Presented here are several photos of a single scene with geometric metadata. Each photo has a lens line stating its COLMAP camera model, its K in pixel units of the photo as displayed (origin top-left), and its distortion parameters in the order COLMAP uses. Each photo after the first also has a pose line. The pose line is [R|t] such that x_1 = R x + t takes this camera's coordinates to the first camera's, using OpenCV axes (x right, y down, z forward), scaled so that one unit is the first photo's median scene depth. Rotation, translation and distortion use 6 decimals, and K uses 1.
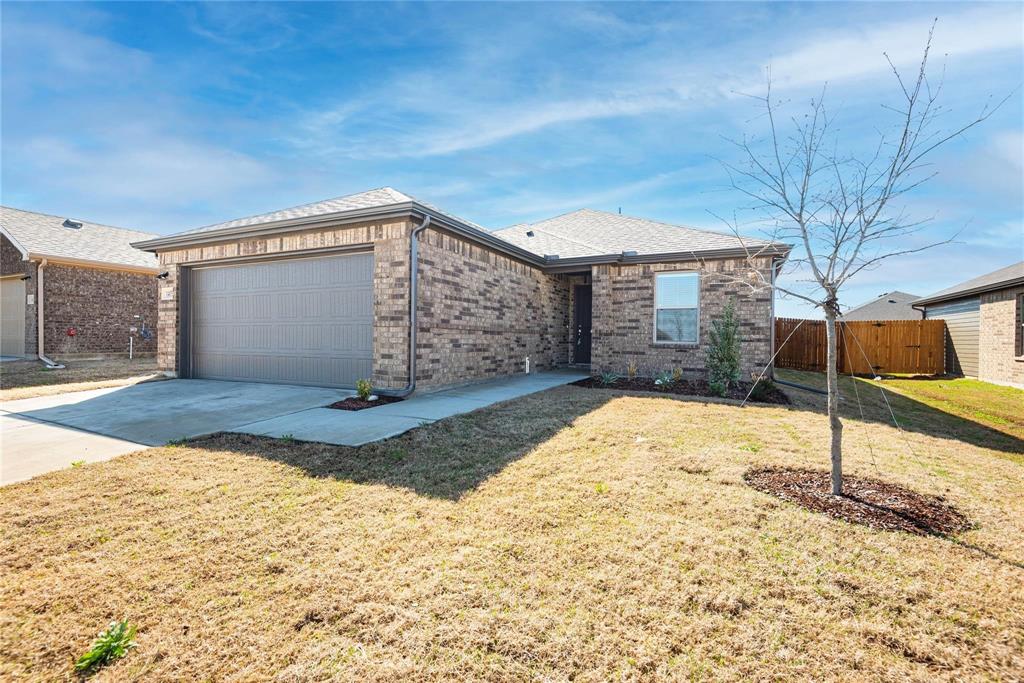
lens RADIAL K [[460.9, 0, 512.0], [0, 460.9, 342.9], [0, 0, 1]] dist [0.021437, -0.012102]
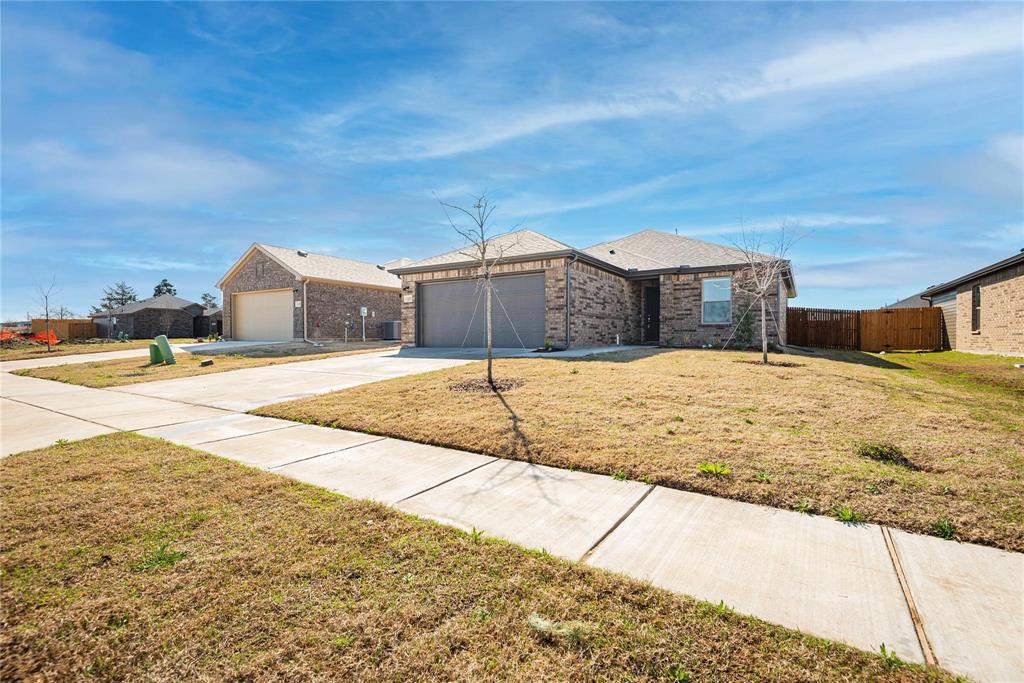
lens RADIAL K [[460.9, 0, 508.8], [0, 460.9, 340.5], [0, 0, 1]] dist [0.021437, -0.012102]
pose [[0.993887, -0.010456, -0.109906, -0.166618], [0.010006, 0.999939, -0.004652, 0.056738], [0.109948, 0.003523, 0.993931, -0.613611]]
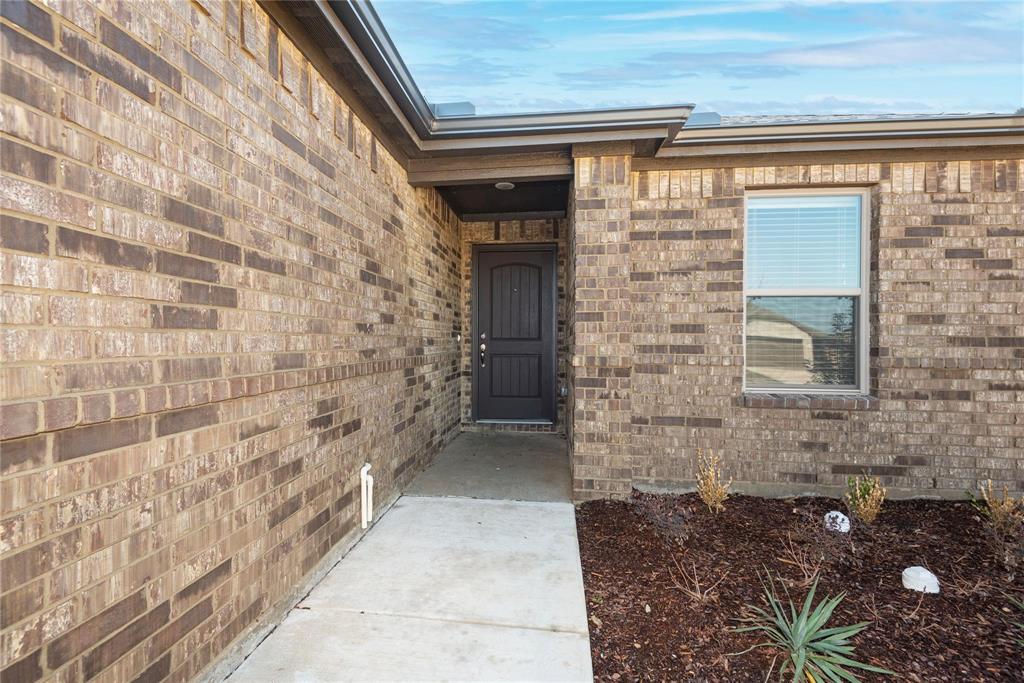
lens RADIAL K [[460.9, 0, 512.1], [0, 460.9, 344.3], [0, 0, 1]] dist [0.021437, -0.012102]
pose [[0.935275, -0.013338, 0.353671, 0.018713], [0.010900, 0.999901, 0.008884, -0.041297], [-0.353755, -0.004454, 0.935328, 0.731039]]
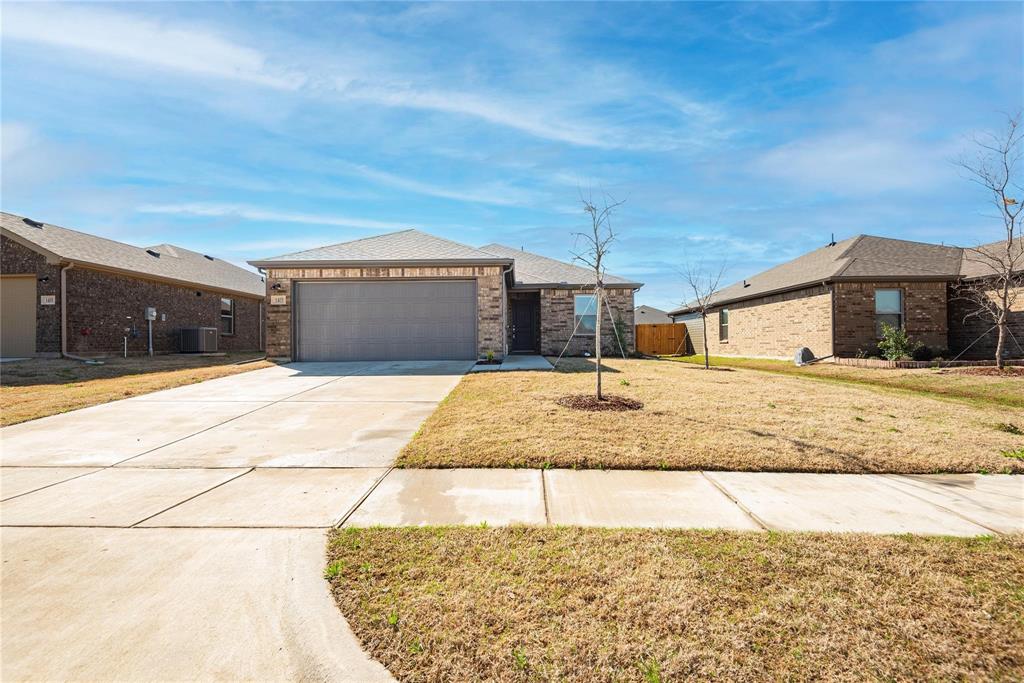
lens RADIAL K [[460.9, 0, 507.3], [0, 460.9, 344.0], [0, 0, 1]] dist [0.021437, -0.012102]
pose [[0.905345, -0.016346, 0.424361, -0.658447], [0.021306, 0.999749, -0.006947, 0.041821], [-0.424141, 0.015331, 0.905466, -0.463035]]
